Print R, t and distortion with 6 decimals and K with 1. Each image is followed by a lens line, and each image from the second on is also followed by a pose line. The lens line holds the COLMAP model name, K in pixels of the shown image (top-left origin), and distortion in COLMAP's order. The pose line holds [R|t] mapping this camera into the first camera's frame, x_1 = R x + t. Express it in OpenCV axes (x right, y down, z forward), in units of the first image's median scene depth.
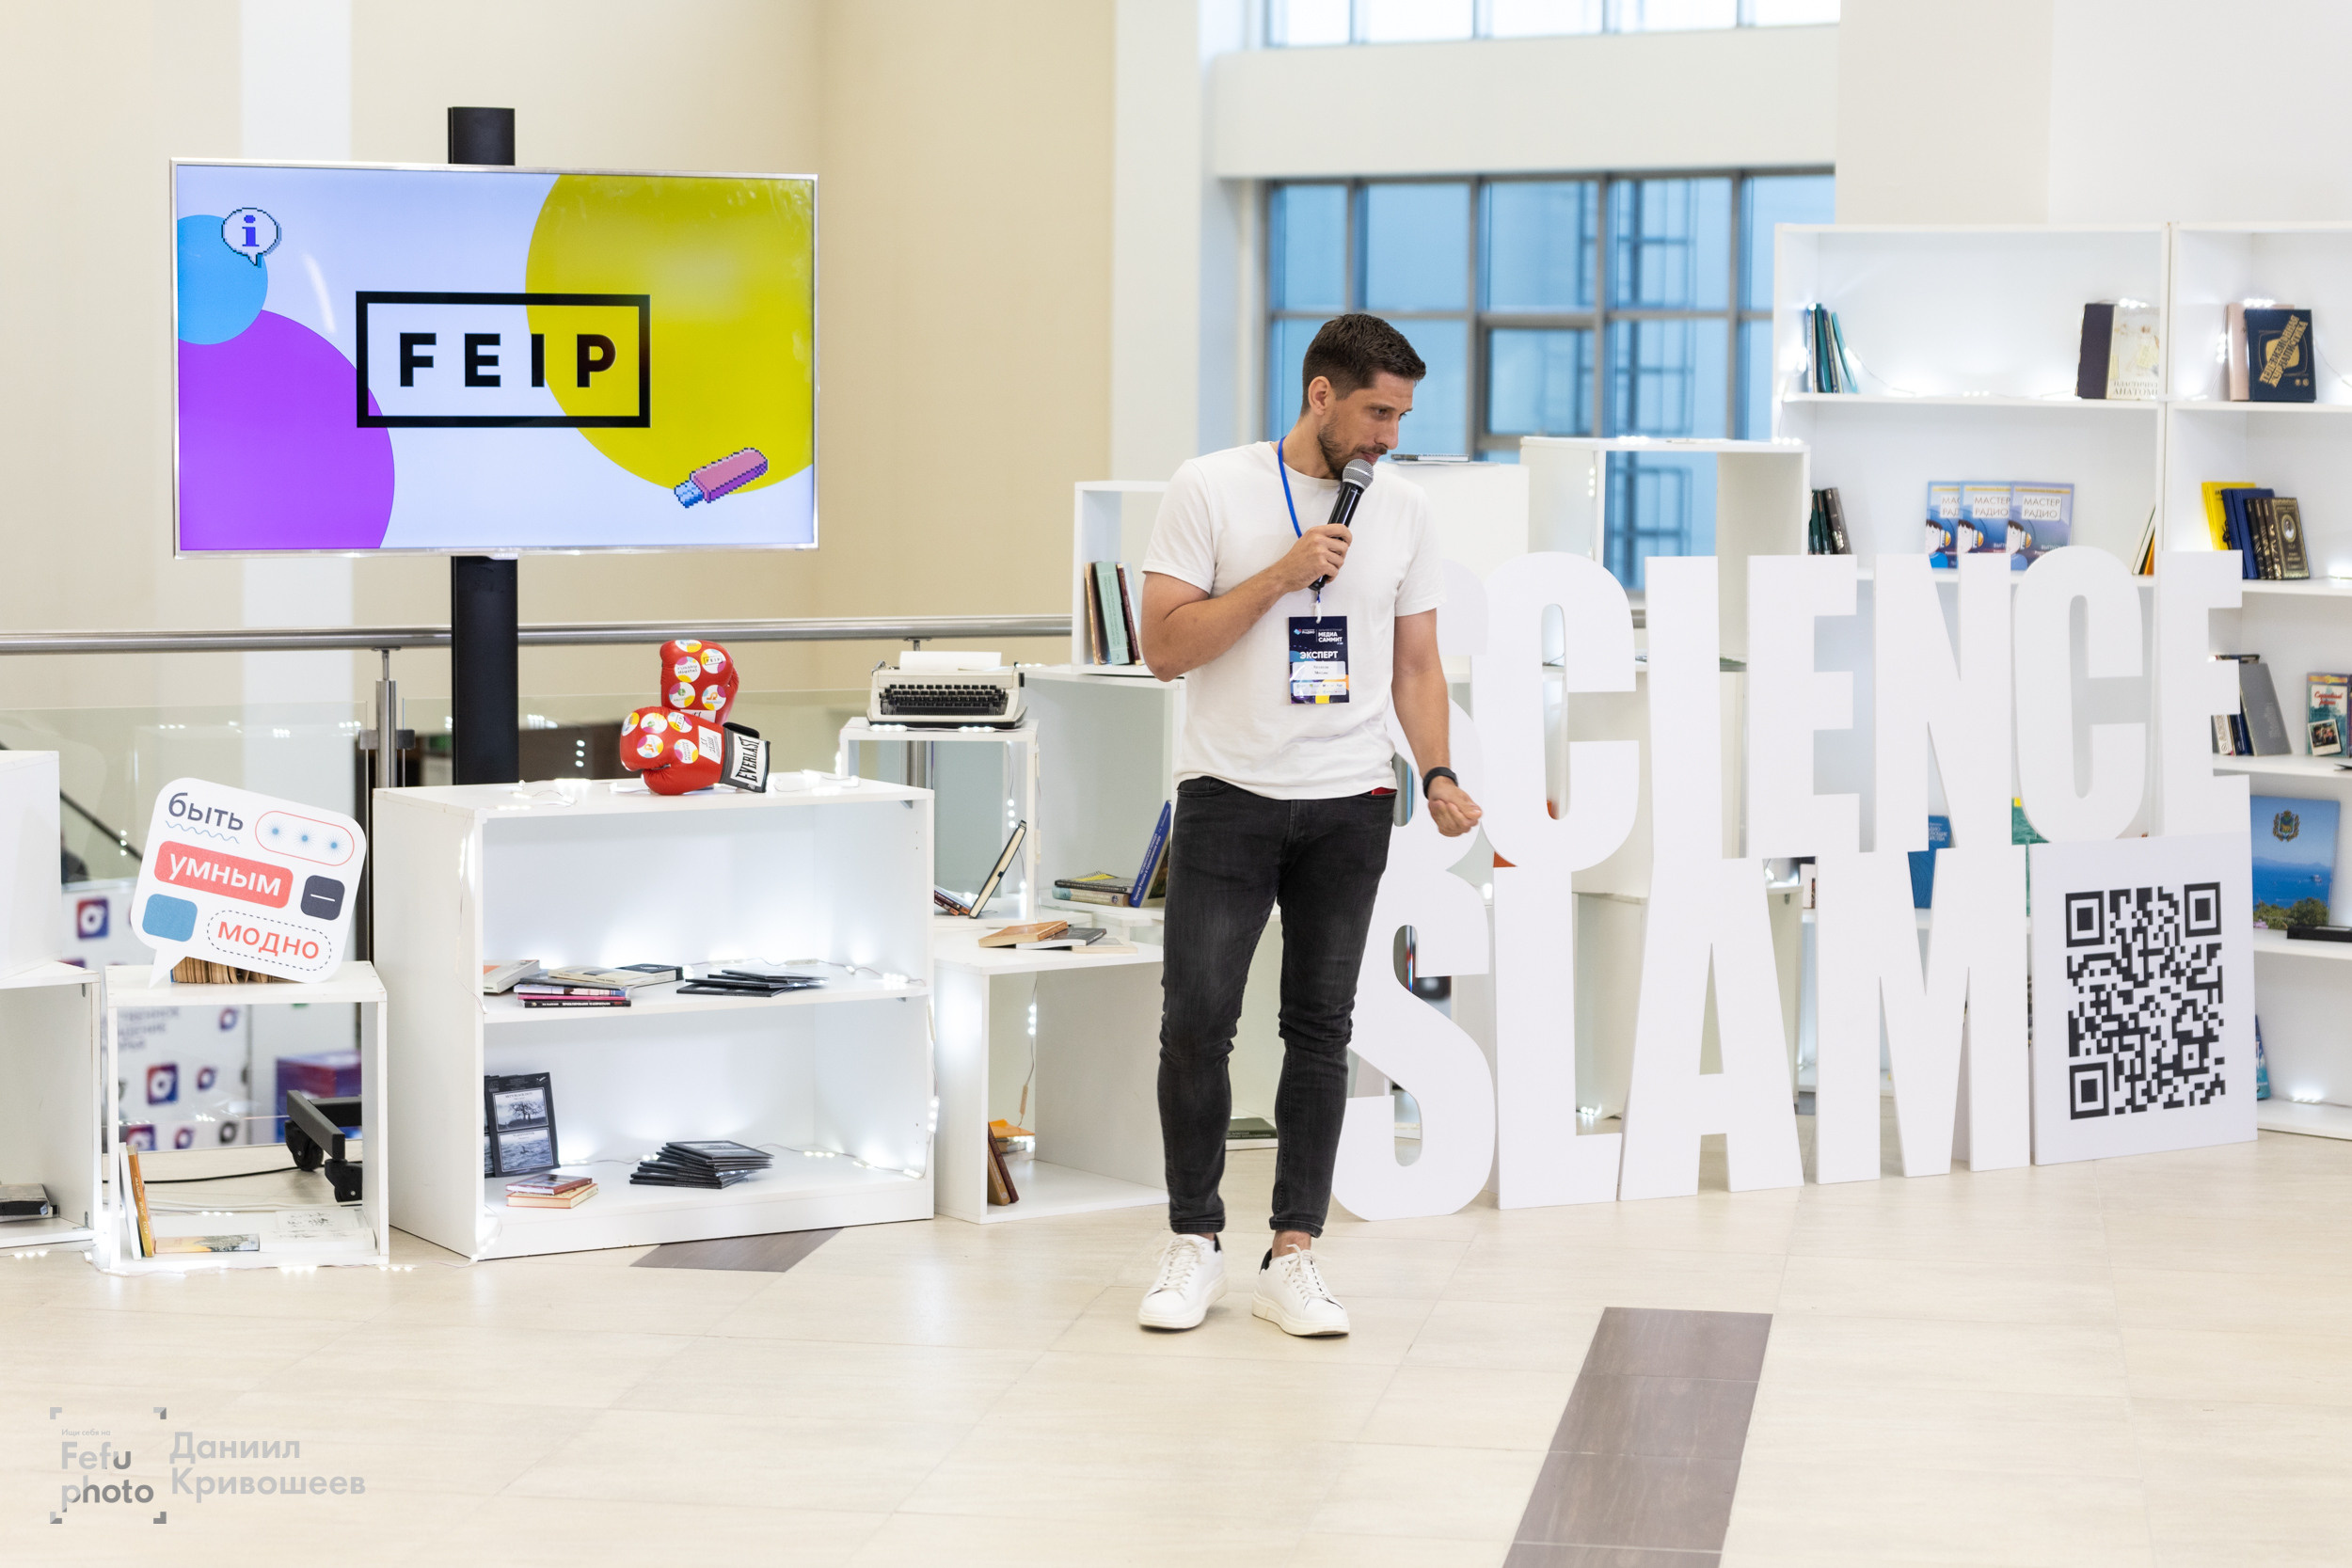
lens RADIAL K [[4800.7, 0, 1166.1], [0, 4800.7, 786.9], [0, 0, 1]] dist [-0.056291, 0.000000]
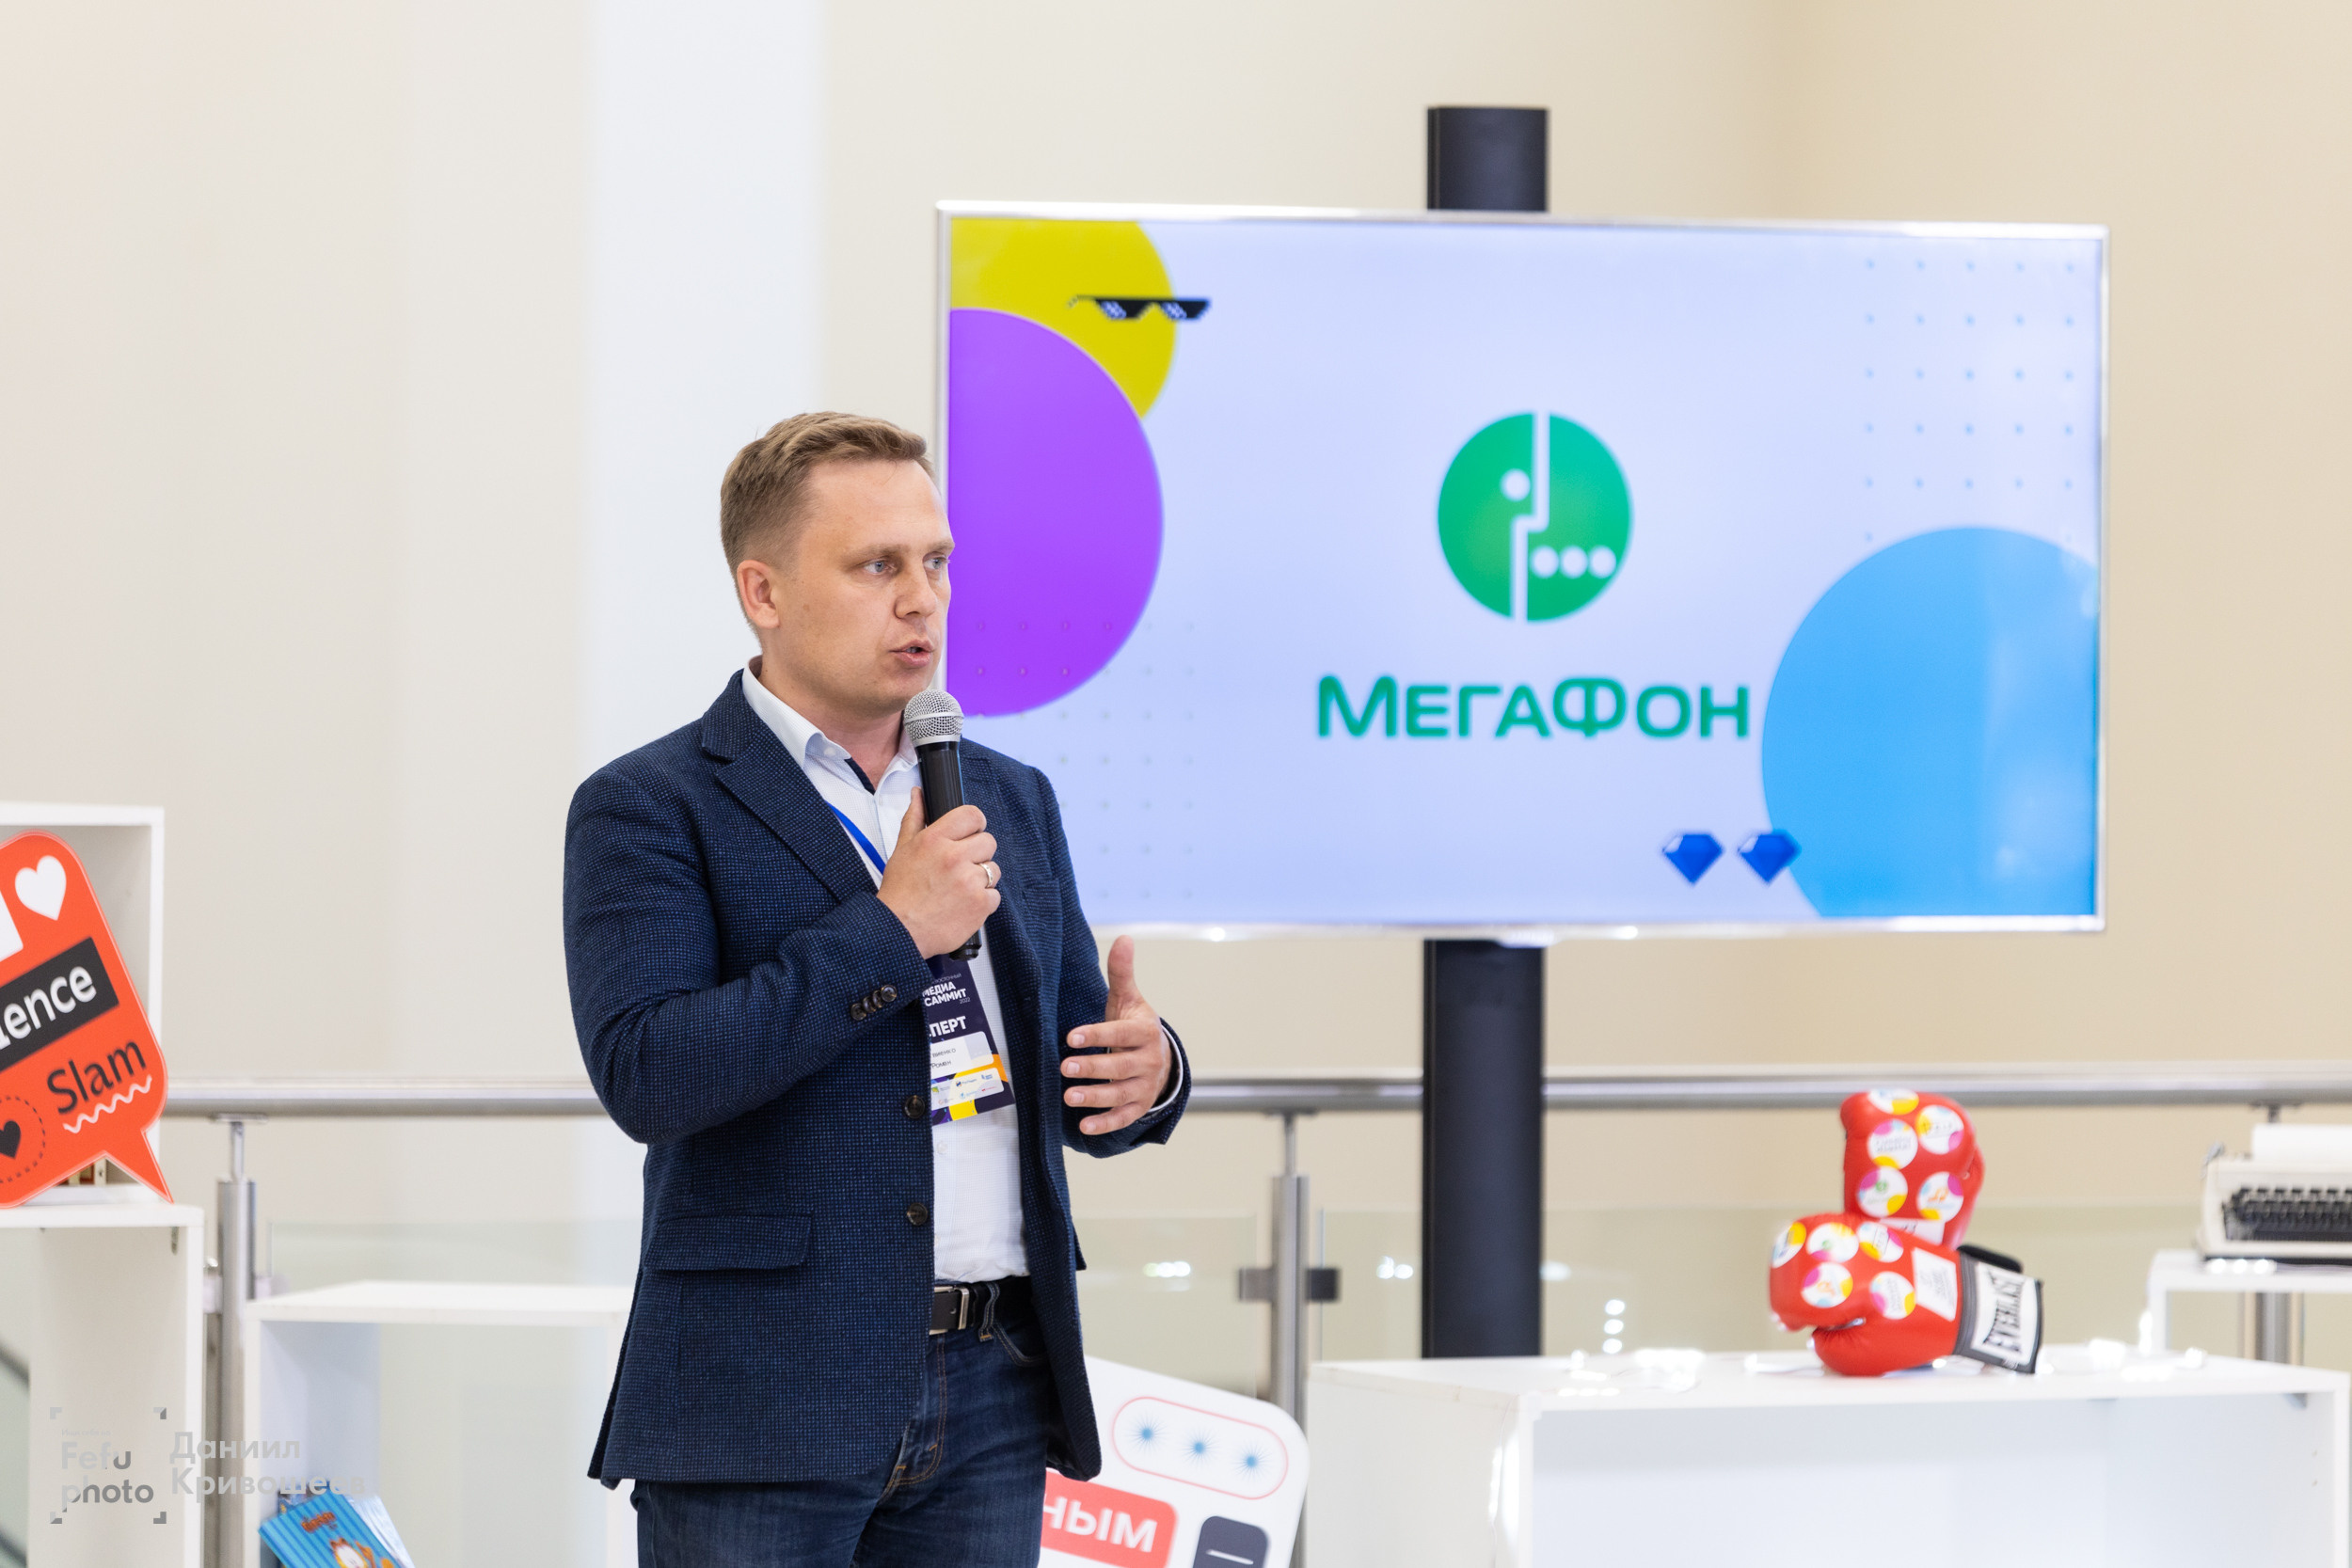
lens RADIAL K [[11030.6, 0, 1153.1], [0, 11030.6, 791.5], [0, 0, 1]] dist [0.013644, 0.000000]
pose [[0.992971, 0.000082, -0.118356, -0.035307], [-0.008578, 0.997419, -0.071283, 0.024874], [0.118045, 0.071797, 0.990409, -0.239319]]
